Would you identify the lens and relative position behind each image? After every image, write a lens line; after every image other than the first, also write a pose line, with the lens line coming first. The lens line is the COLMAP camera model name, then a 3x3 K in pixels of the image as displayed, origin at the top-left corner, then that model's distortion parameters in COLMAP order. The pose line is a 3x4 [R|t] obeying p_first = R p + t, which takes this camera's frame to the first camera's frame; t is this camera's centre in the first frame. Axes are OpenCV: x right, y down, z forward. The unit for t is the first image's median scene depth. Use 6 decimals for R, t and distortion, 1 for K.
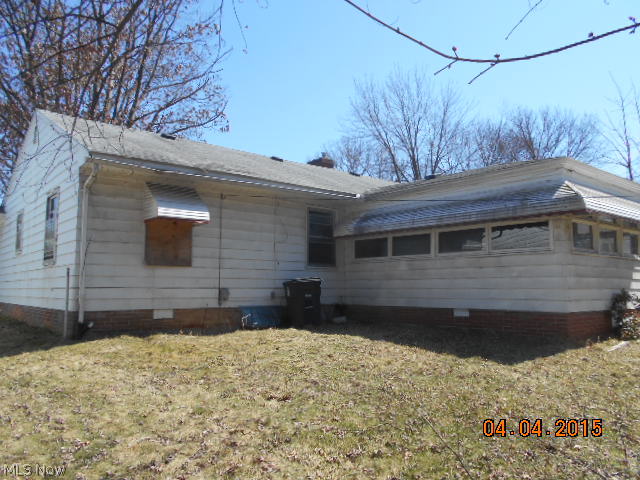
lens RADIAL K [[504.3, 0, 320.0], [0, 504.3, 240.0], [0, 0, 1]] dist [0.003791, 0.003002]
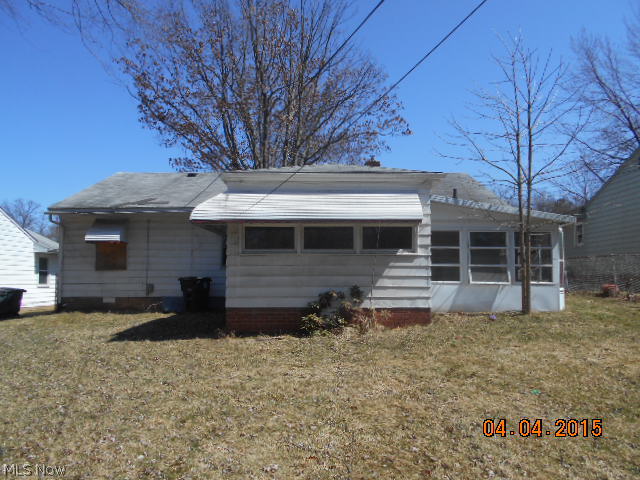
lens RADIAL K [[488.3, 0, 320.0], [0, 488.3, 240.0], [0, 0, 1]] dist [-0.073988, -0.000168]
pose [[0.810238, -0.051884, -0.583801, 1.074933], [0.063106, 0.998006, -0.001113, 0.000440], [0.582694, -0.035940, 0.811896, 0.151477]]
